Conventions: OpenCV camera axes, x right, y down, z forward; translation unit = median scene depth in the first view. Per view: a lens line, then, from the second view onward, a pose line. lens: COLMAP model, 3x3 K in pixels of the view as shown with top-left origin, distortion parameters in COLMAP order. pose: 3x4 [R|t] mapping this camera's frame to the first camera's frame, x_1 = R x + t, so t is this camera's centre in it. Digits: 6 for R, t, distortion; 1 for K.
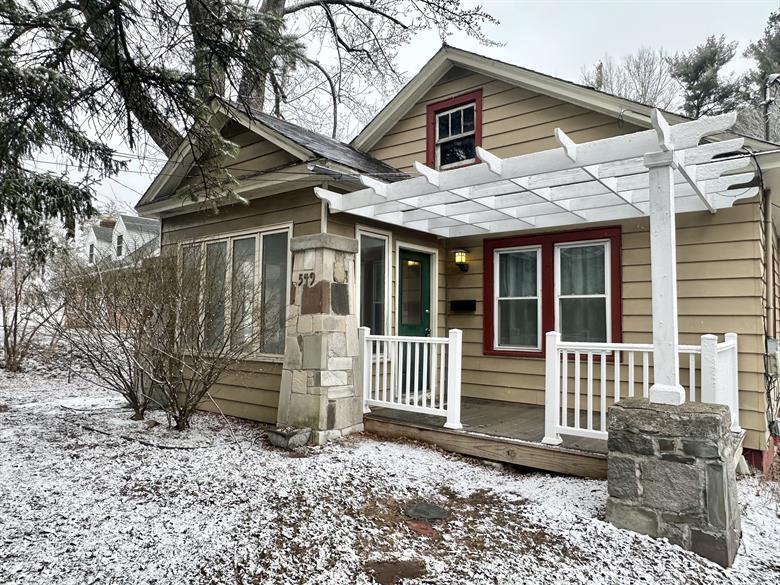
lens RADIAL K [[519.5, 0, 390.0], [0, 519.5, 293.3], [0, 0, 1]] dist [-0.001579, -0.005398]
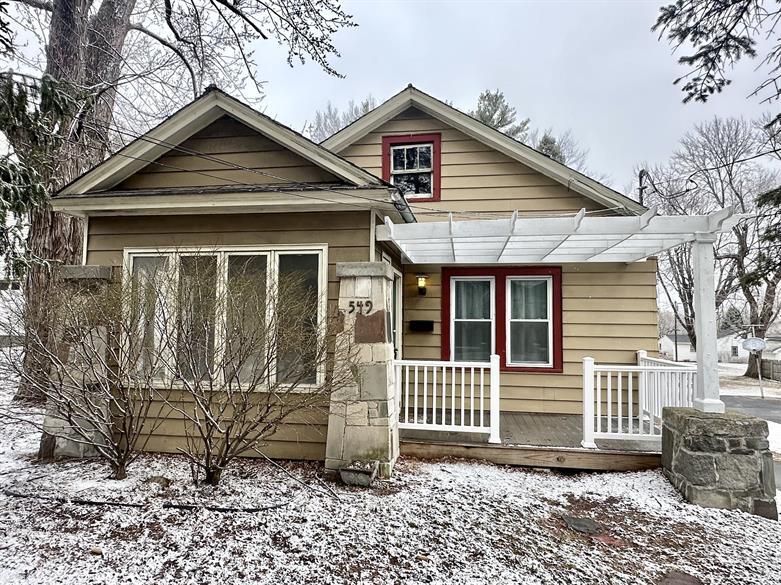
lens RADIAL K [[479.0, 0, 390.6], [0, 479.0, 293.2], [0, 0, 1]] dist [-0.007888, 0.002387]
pose [[0.872409, 0.027055, 0.488028, -0.577254], [-0.027710, 0.999599, -0.005881, -0.052002], [-0.487991, -0.008392, 0.872808, 0.197484]]
